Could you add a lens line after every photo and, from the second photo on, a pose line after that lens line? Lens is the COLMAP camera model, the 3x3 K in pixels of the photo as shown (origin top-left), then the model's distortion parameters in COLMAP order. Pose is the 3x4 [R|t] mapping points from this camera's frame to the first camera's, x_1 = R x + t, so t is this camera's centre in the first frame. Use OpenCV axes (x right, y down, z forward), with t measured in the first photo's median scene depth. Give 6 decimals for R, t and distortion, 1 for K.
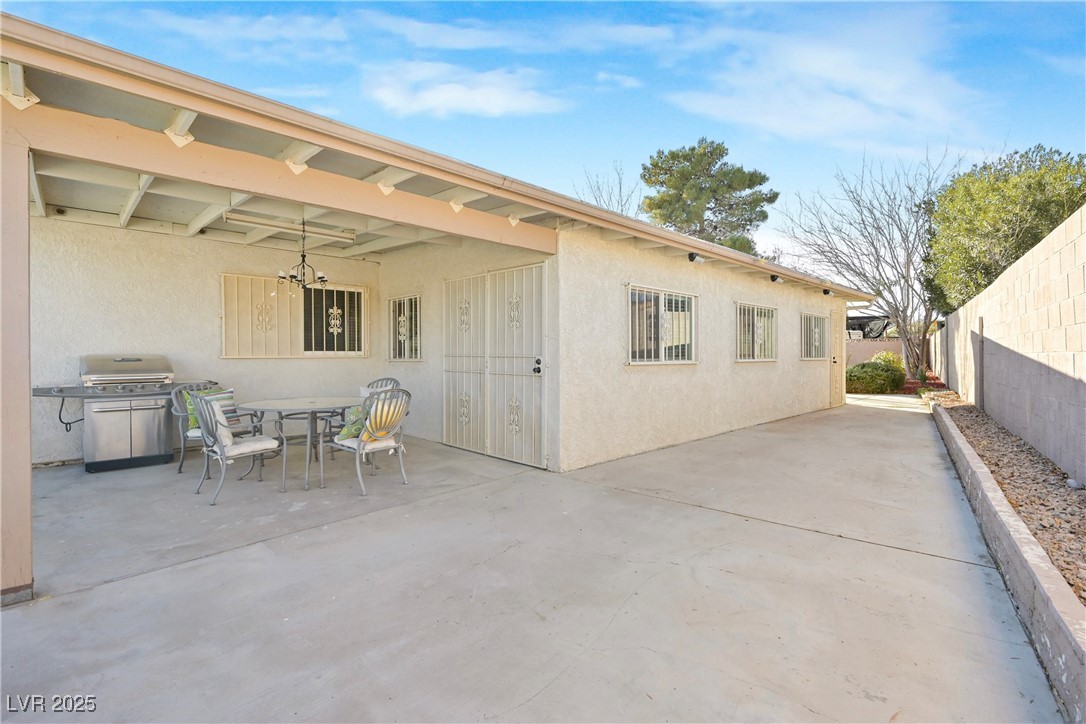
lens RADIAL K [[534.2, 0, 543.0], [0, 534.2, 362.0], [0, 0, 1]] dist [0.000993, 0.000206]
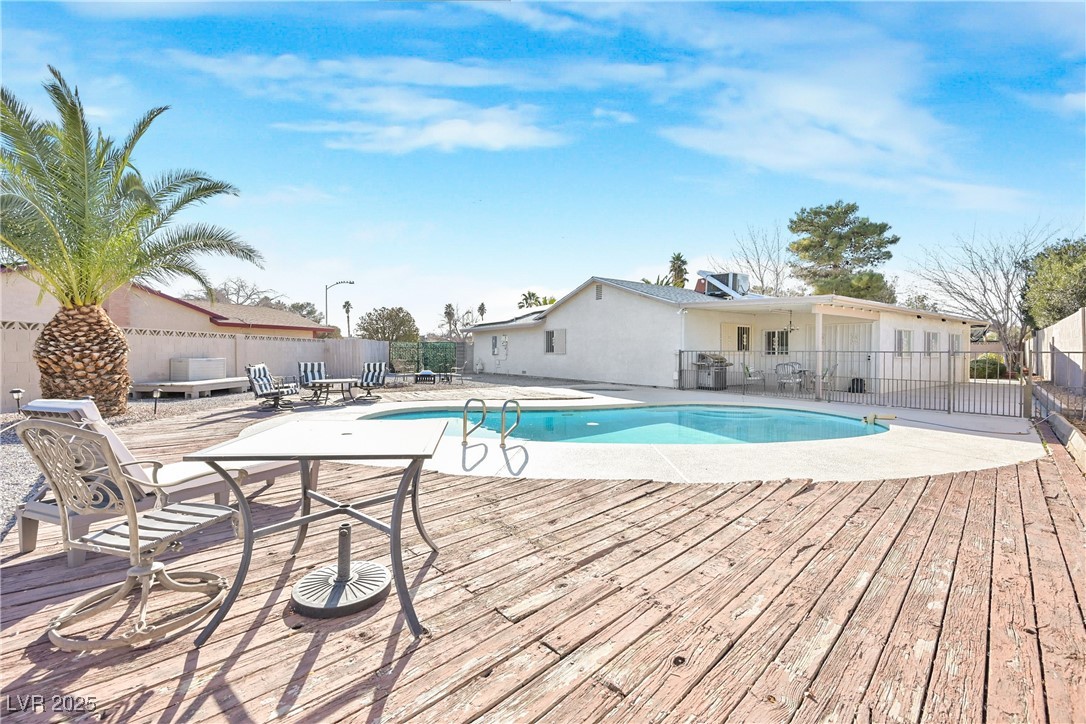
lens RADIAL K [[461.7, 0, 543.8], [0, 461.7, 356.8], [0, 0, 1]] dist [-0.001590, -0.000335]
pose [[0.983633, 0.010015, -0.179906, -0.325075], [-0.010142, 0.999949, 0.000212, 0.004812], [0.179899, 0.001616, 0.983684, -0.450281]]
